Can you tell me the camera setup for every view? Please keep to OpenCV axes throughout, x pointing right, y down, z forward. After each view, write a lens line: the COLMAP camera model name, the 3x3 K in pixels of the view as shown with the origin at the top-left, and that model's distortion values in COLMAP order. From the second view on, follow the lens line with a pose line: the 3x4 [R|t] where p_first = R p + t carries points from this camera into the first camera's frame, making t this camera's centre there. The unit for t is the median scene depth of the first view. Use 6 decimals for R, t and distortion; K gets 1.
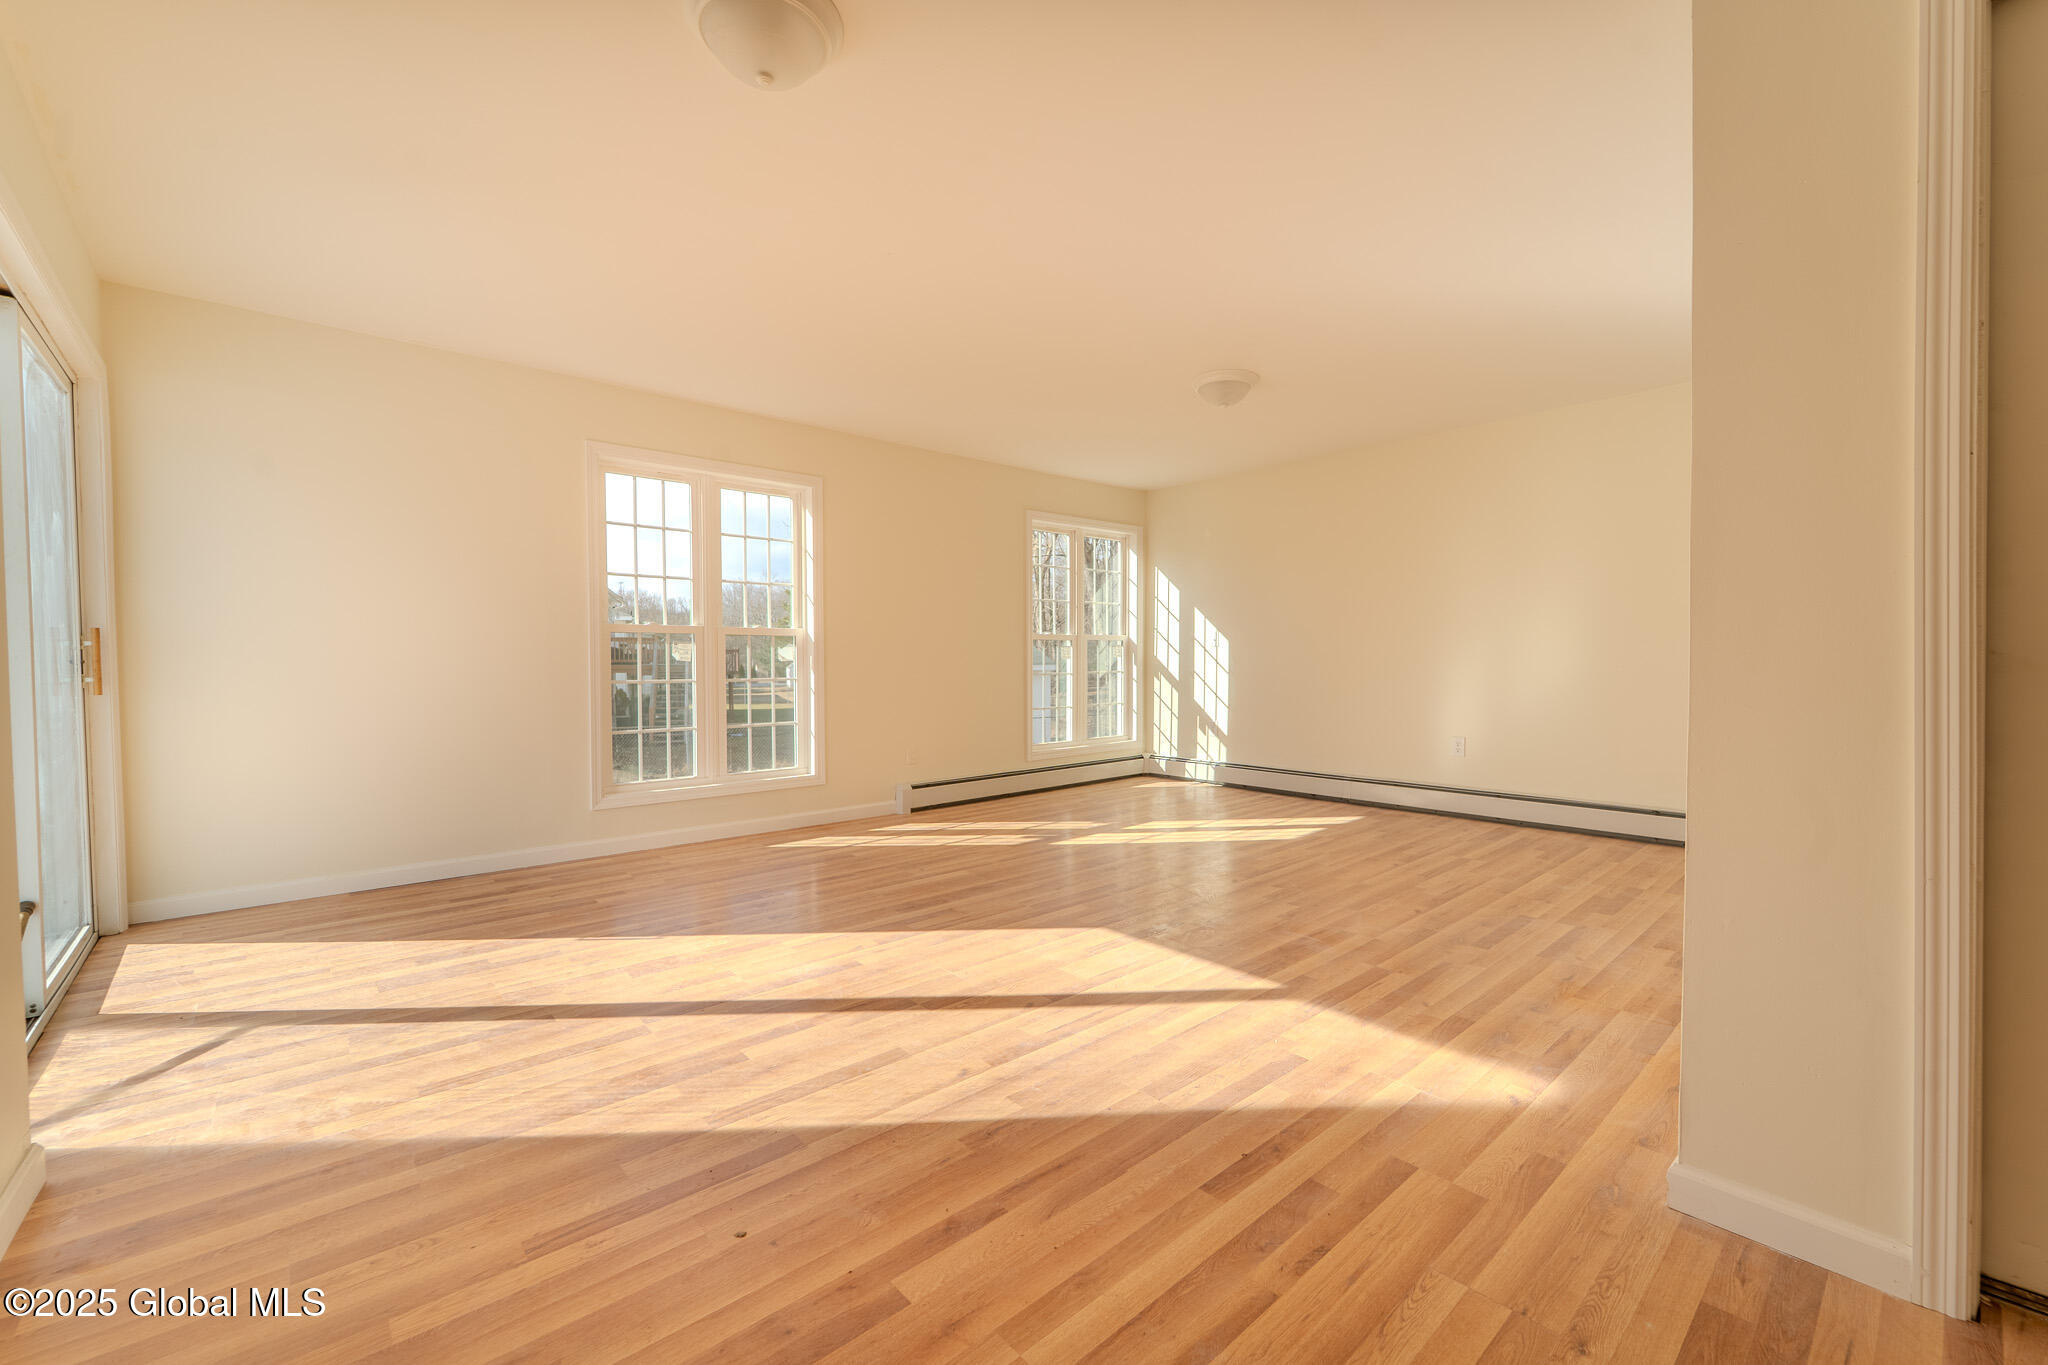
lens RADIAL K [[839.1, 0, 1011.3], [0, 839.1, 675.0], [0, 0, 1]] dist [0.003240, 0.000448]
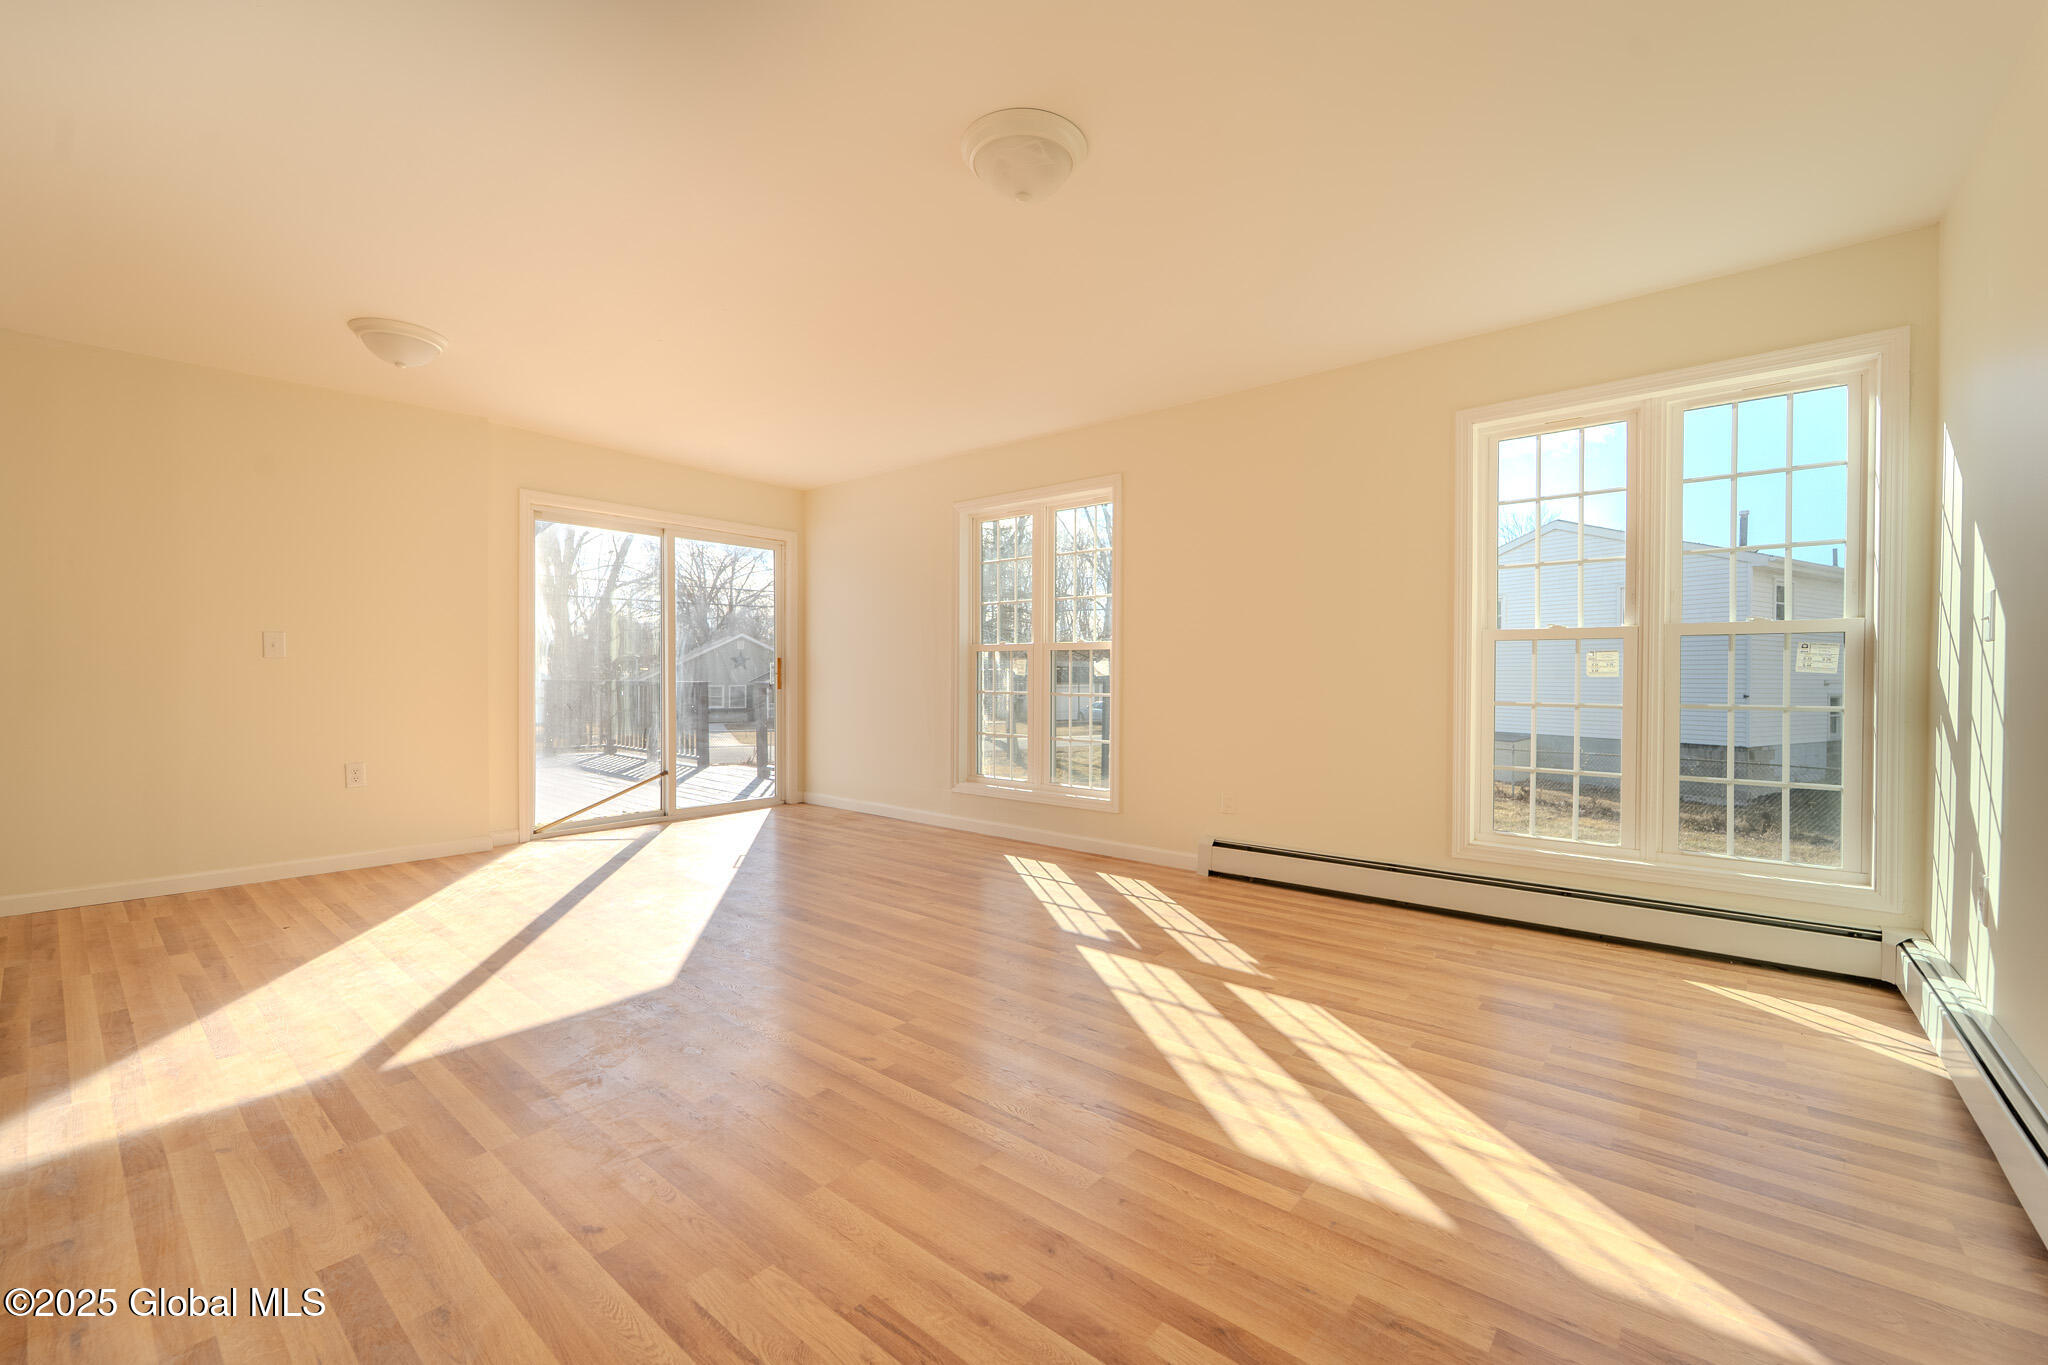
lens RADIAL K [[839.1, 0, 1010.2], [0, 839.1, 680.5], [0, 0, 1]] dist [0.003240, 0.000448]
pose [[0.134748, 0.022960, -0.990614, 0.606785], [-0.009063, 0.999718, 0.021938, -0.019095], [0.990838, 0.006022, 0.134918, 0.734266]]
